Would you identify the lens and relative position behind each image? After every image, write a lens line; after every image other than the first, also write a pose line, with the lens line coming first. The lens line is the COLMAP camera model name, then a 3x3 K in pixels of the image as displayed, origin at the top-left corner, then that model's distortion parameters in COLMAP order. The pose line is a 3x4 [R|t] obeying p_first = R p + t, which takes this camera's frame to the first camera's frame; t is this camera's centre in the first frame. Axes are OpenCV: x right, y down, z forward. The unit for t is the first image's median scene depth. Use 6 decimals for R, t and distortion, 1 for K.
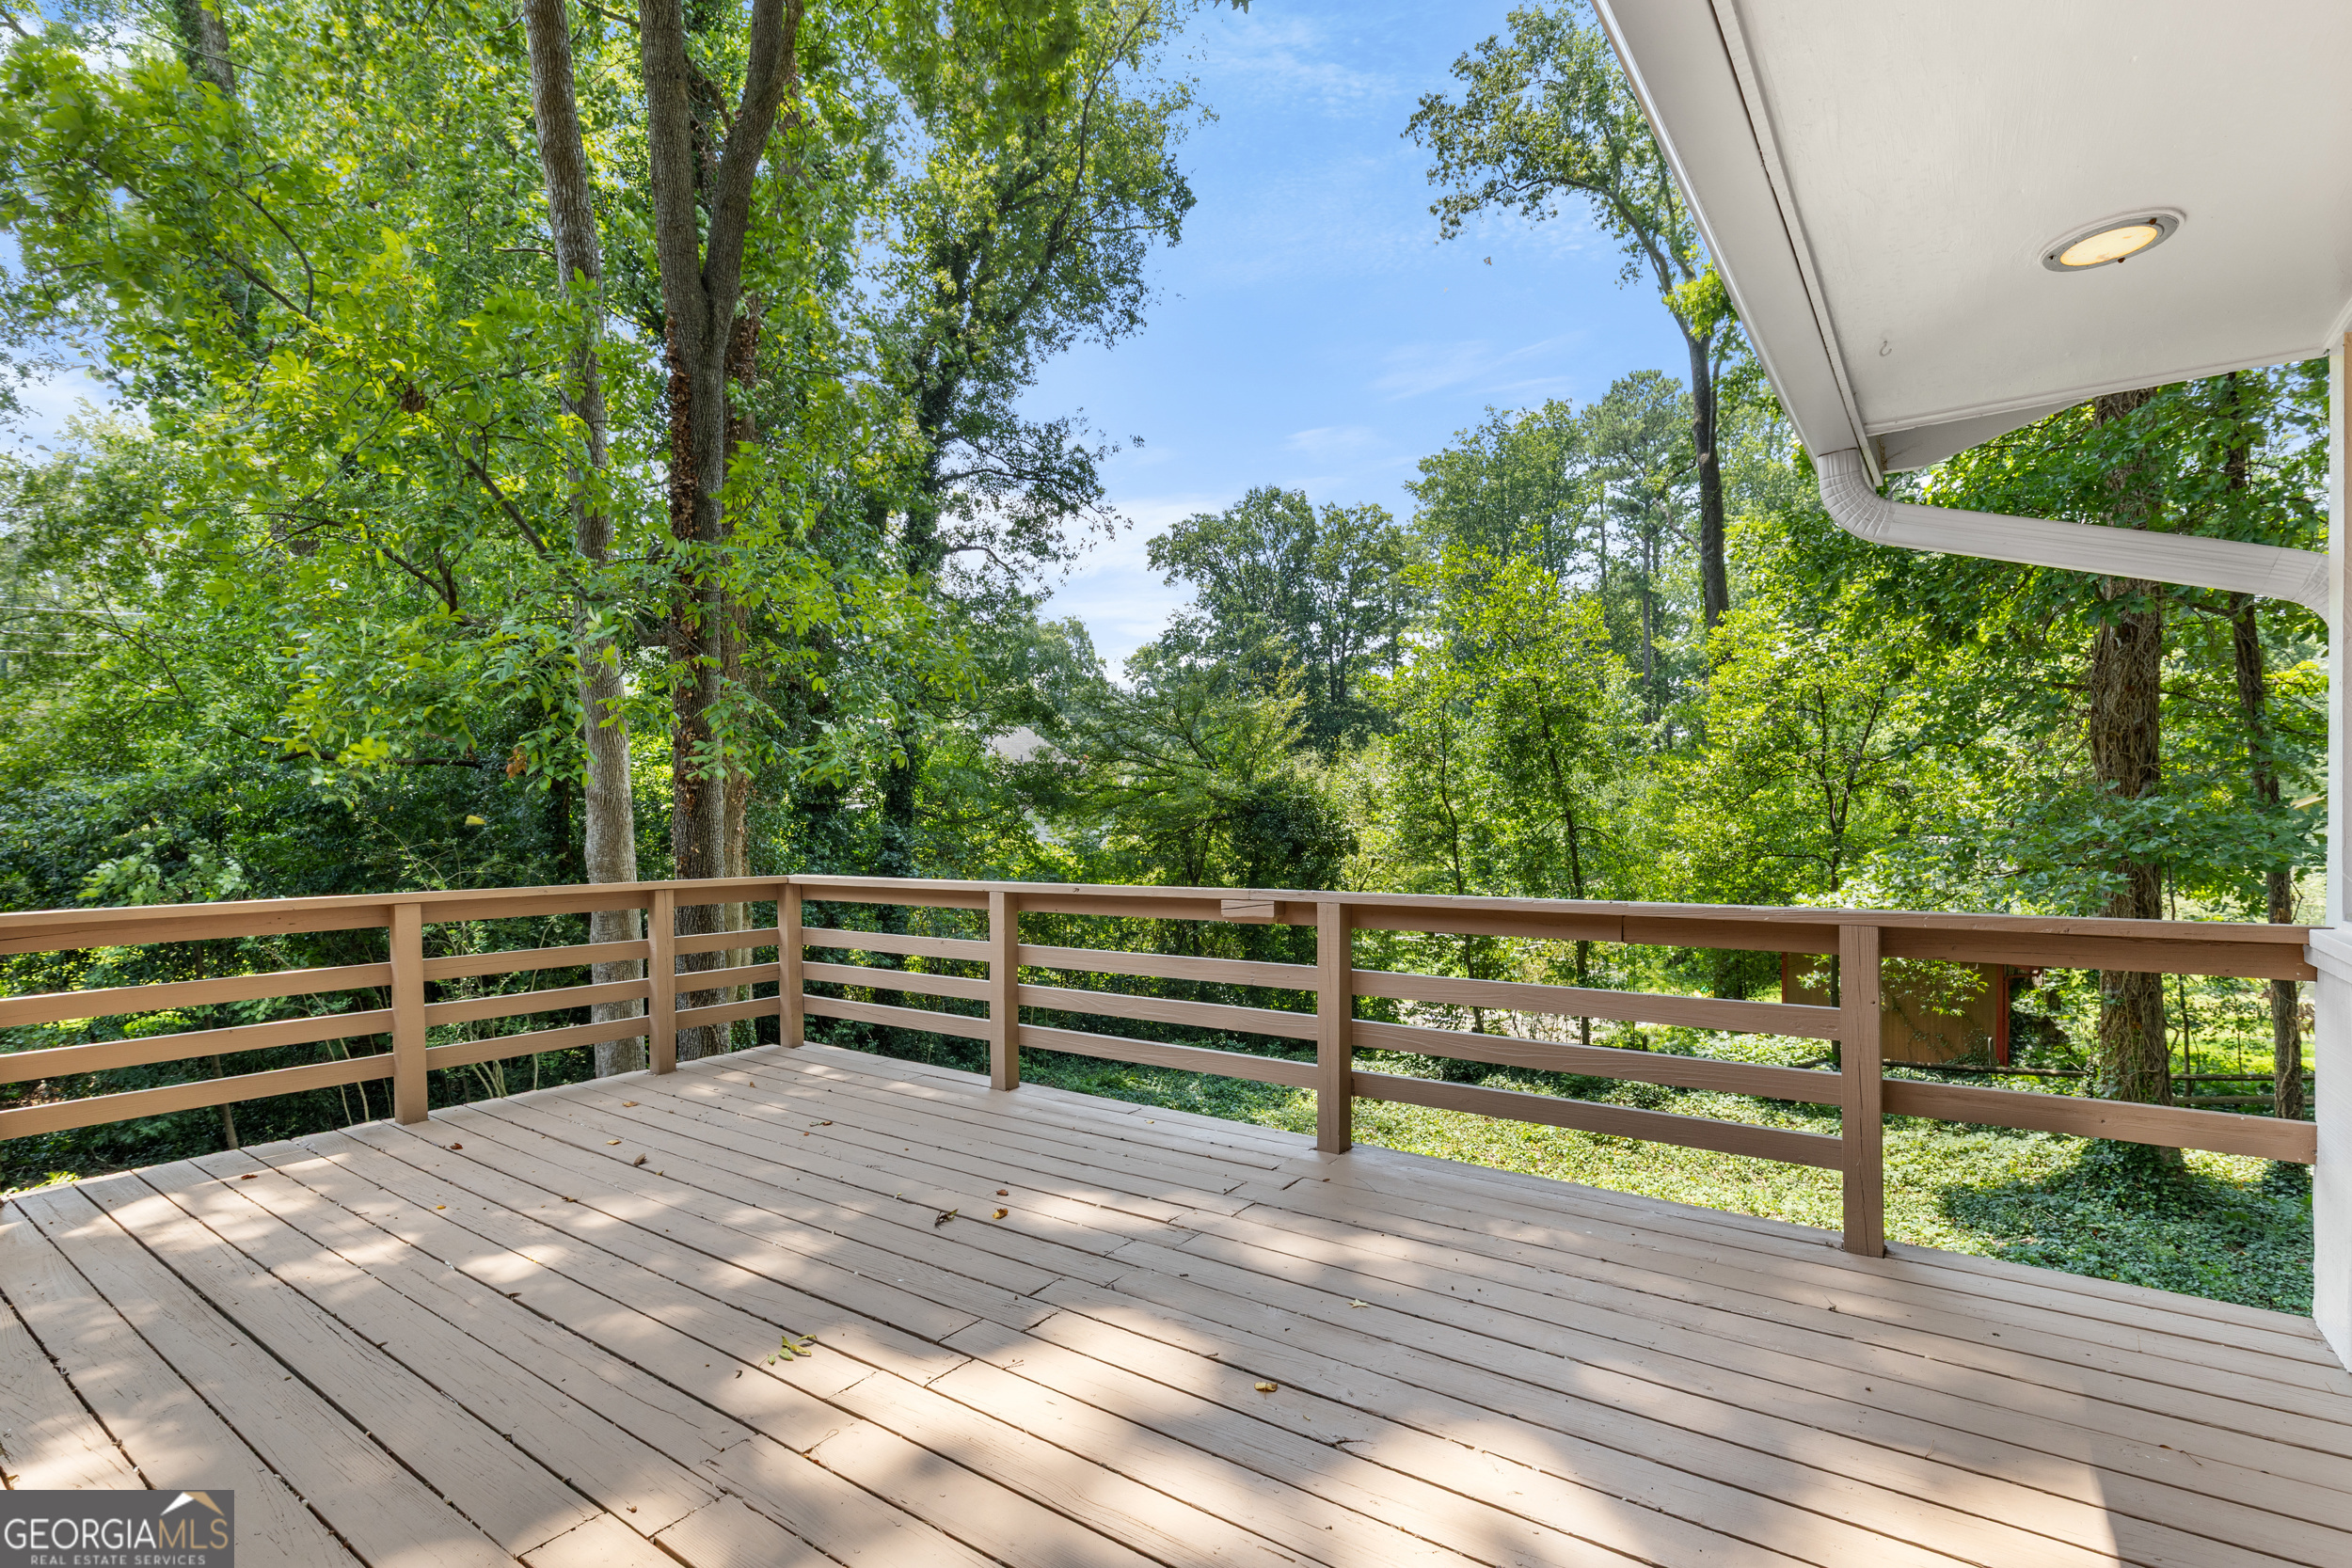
lens RADIAL K [[1065.3, 0, 1128.2], [0, 1065.3, 838.7], [0, 0, 1]] dist [0.007533, -0.000920]
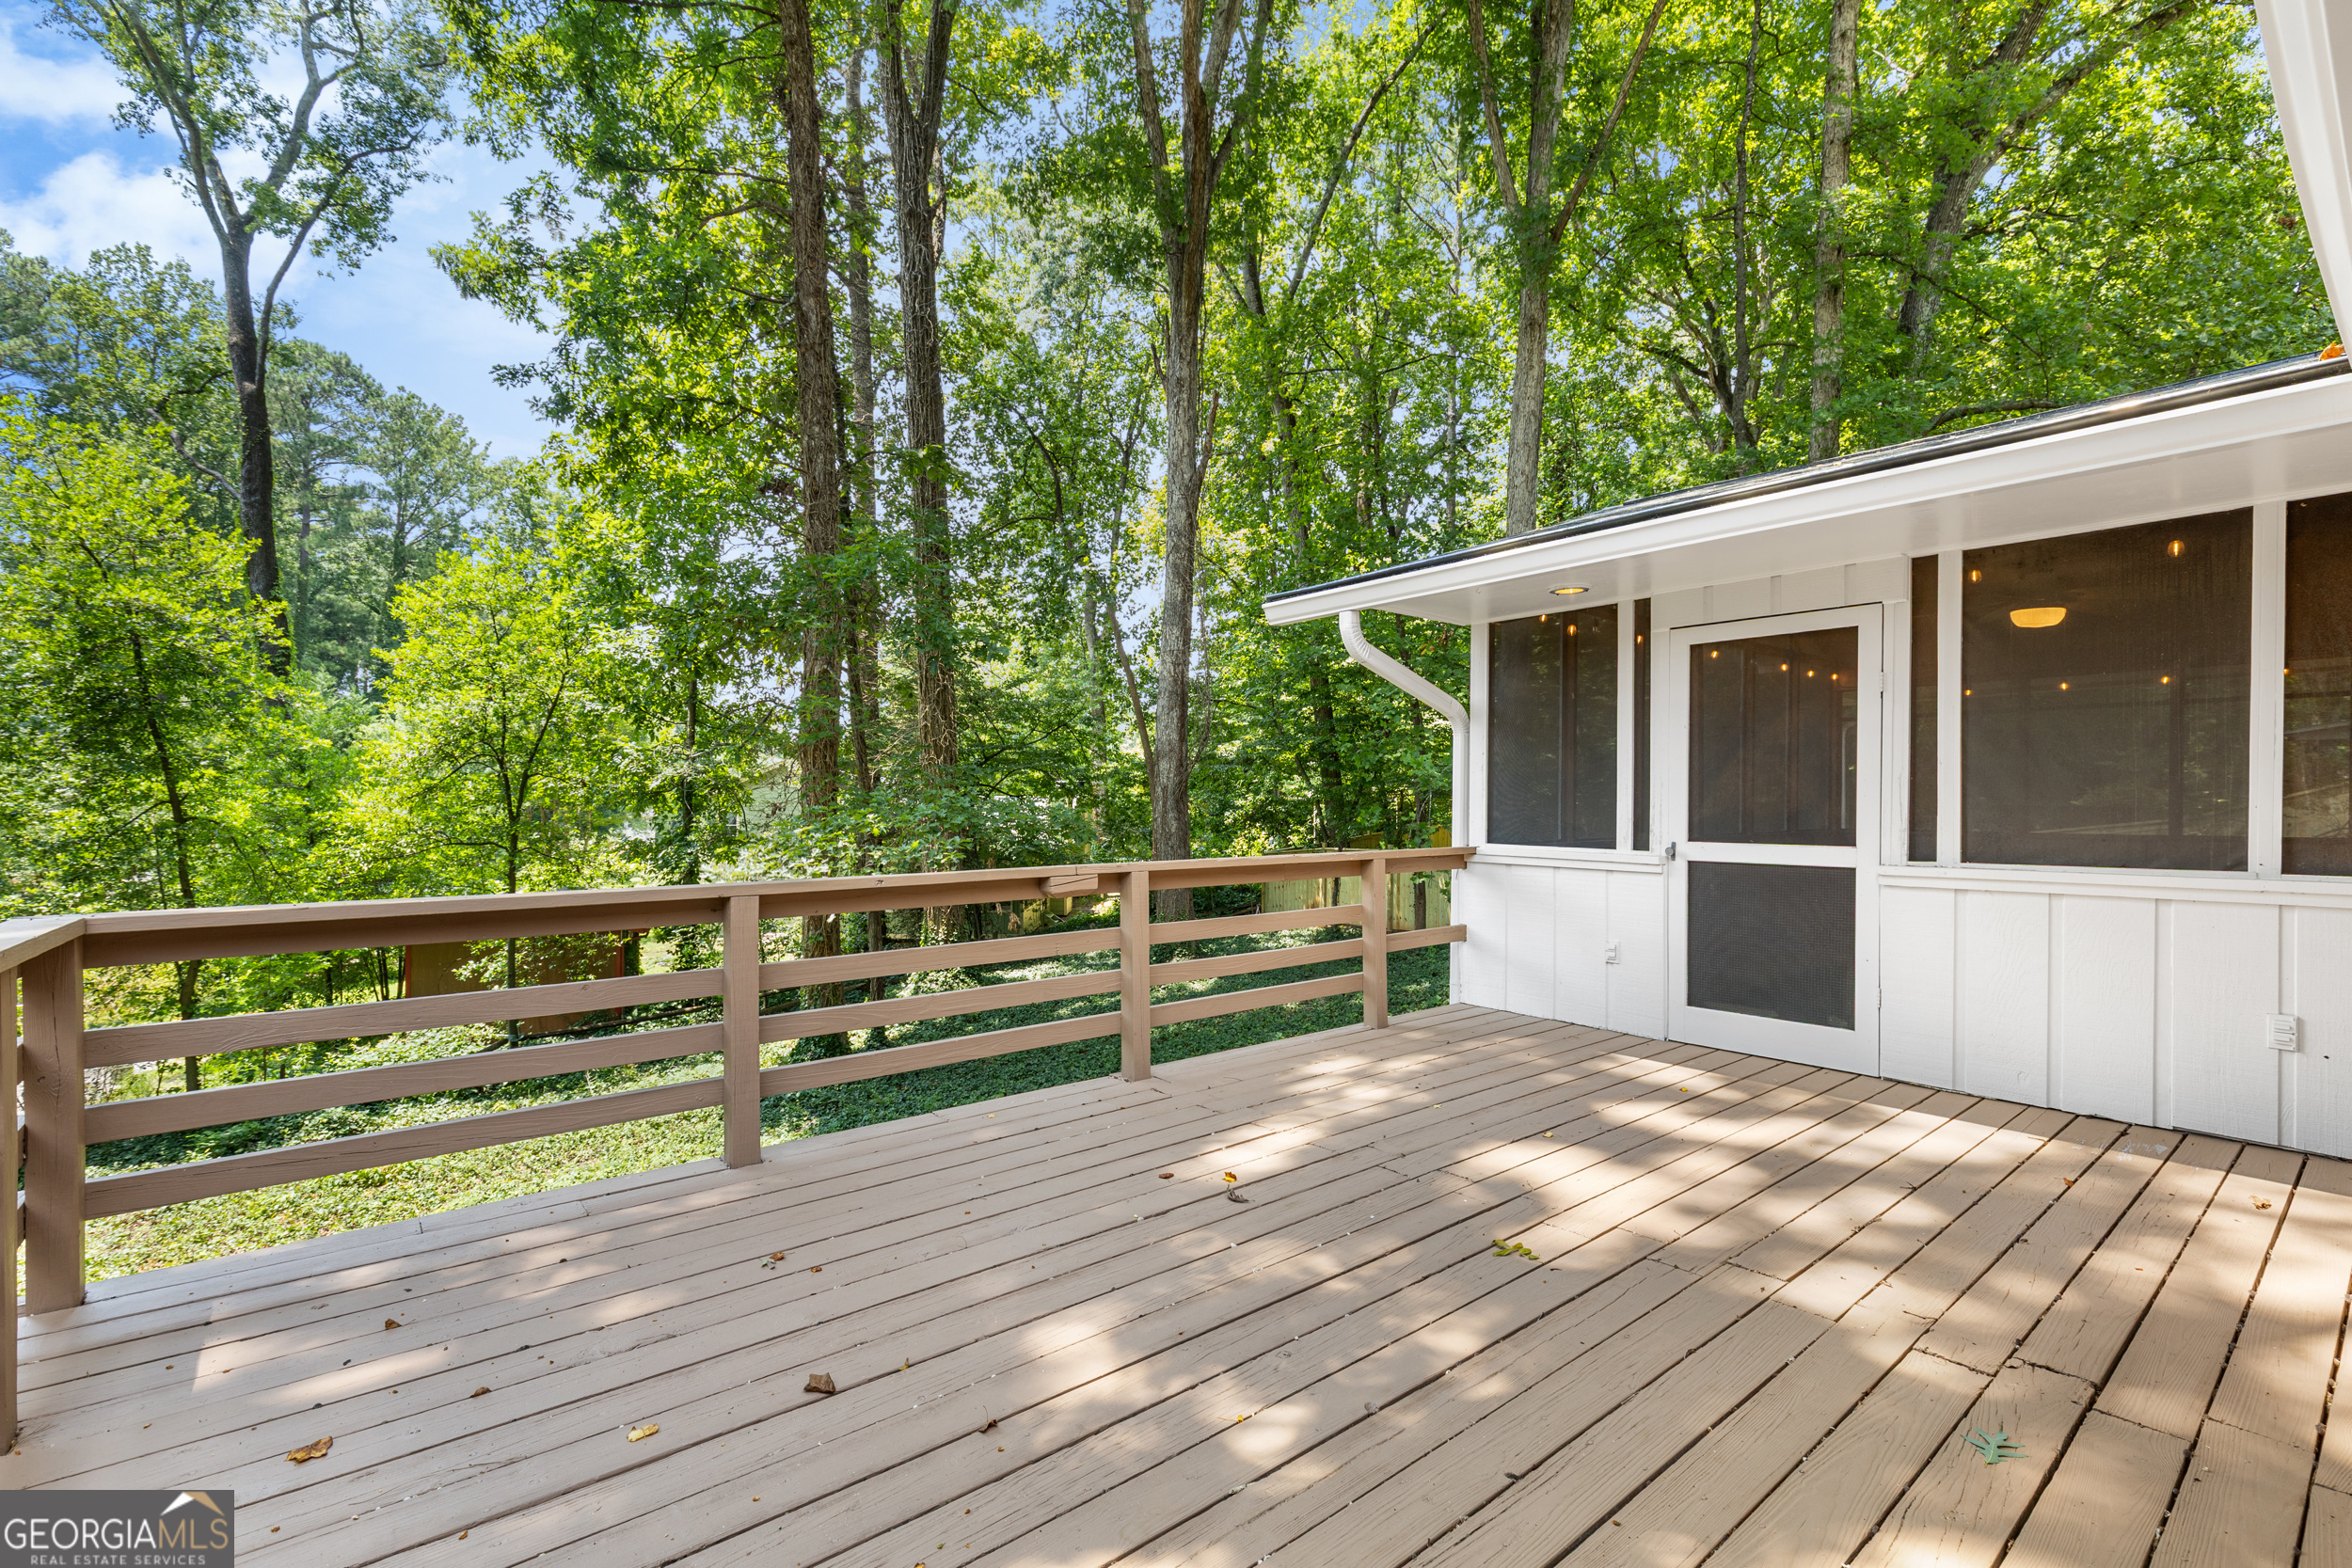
lens RADIAL K [[1065.3, 0, 1169.5], [0, 1065.3, 786.6], [0, 0, 1]] dist [0.007533, -0.000920]
pose [[0.245256, 0.023270, 0.969179, -0.884107], [0.013897, 0.999525, -0.027516, -0.003222], [-0.969359, 0.020218, 0.244816, 0.606230]]
